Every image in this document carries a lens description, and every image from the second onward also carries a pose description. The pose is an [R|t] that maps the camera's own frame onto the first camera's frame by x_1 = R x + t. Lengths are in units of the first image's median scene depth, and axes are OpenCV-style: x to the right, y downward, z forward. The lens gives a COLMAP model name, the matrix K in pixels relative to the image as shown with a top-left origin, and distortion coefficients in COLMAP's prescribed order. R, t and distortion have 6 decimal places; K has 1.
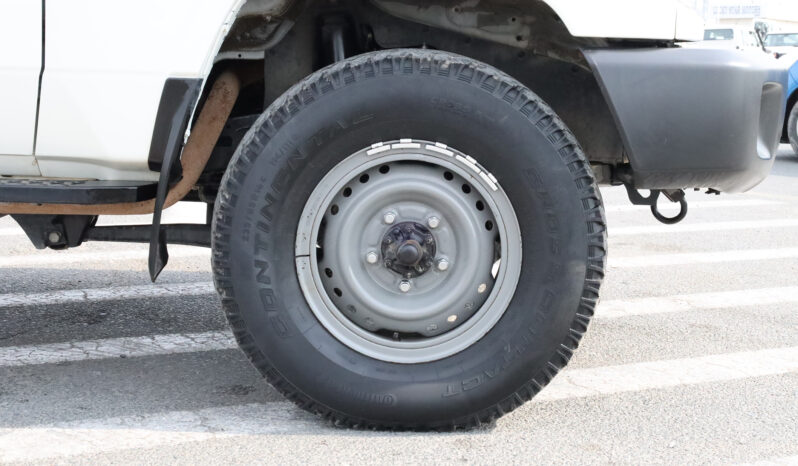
lens RADIAL K [[1188.8, 0, 399.2], [0, 1188.8, 232.0], [0, 0, 1]] dist [0.013372, 0.000000]
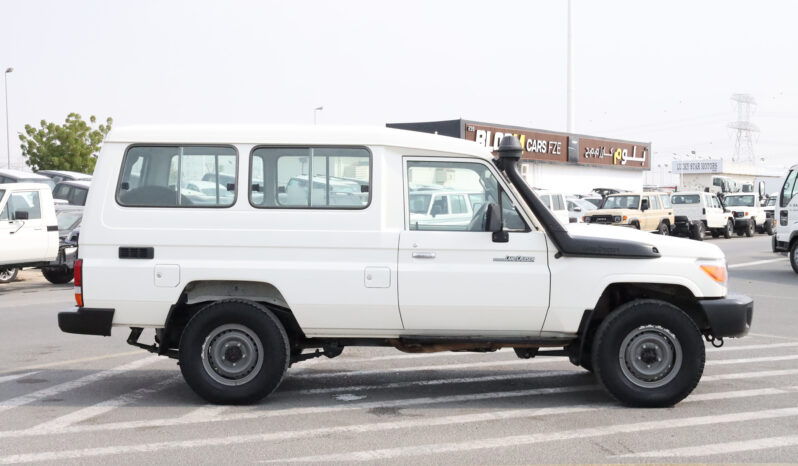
lens RADIAL K [[1138.4, 0, 399.2], [0, 1138.4, 234.8], [0, 0, 1]] dist [0.008649, 0.000000]
pose [[0.999686, -0.013924, 0.020840, -0.794104], [0.016170, 0.993601, -0.111786, 0.023952], [-0.019150, 0.112088, 0.993514, -2.368019]]
